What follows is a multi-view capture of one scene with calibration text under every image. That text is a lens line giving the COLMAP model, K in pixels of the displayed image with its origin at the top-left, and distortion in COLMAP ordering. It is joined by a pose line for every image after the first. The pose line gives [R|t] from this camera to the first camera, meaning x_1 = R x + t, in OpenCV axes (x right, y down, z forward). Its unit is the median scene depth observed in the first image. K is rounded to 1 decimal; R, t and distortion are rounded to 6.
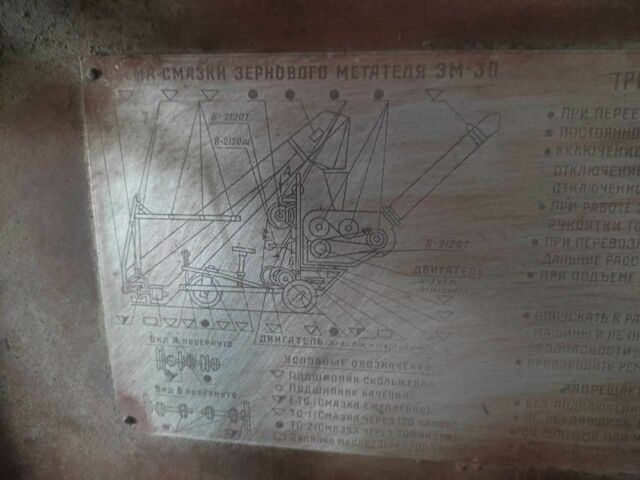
lens RADIAL K [[459.1, 0, 316.7], [0, 459.1, 239.4], [0, 0, 1]] dist [-0.002298, -0.007421]
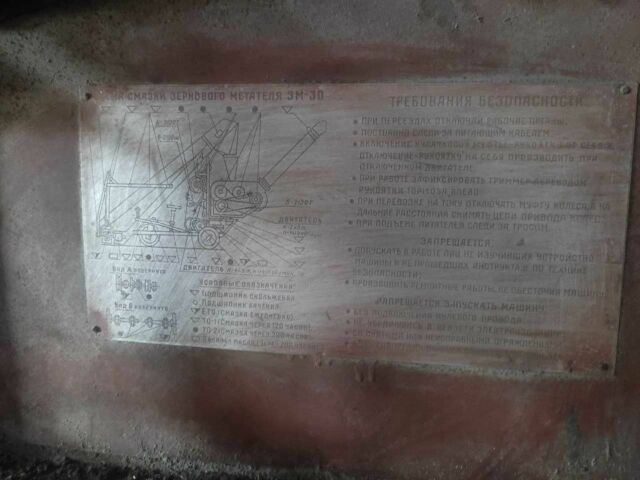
lens RADIAL K [[459.1, 0, 316.7], [0, 459.1, 239.4], [0, 0, 1]] dist [-0.002298, -0.007421]
pose [[0.999385, 0.022528, -0.026863, 0.365675], [-0.025283, 0.993929, -0.107080, 0.284490], [0.024288, 0.107694, 0.993887, -0.519014]]
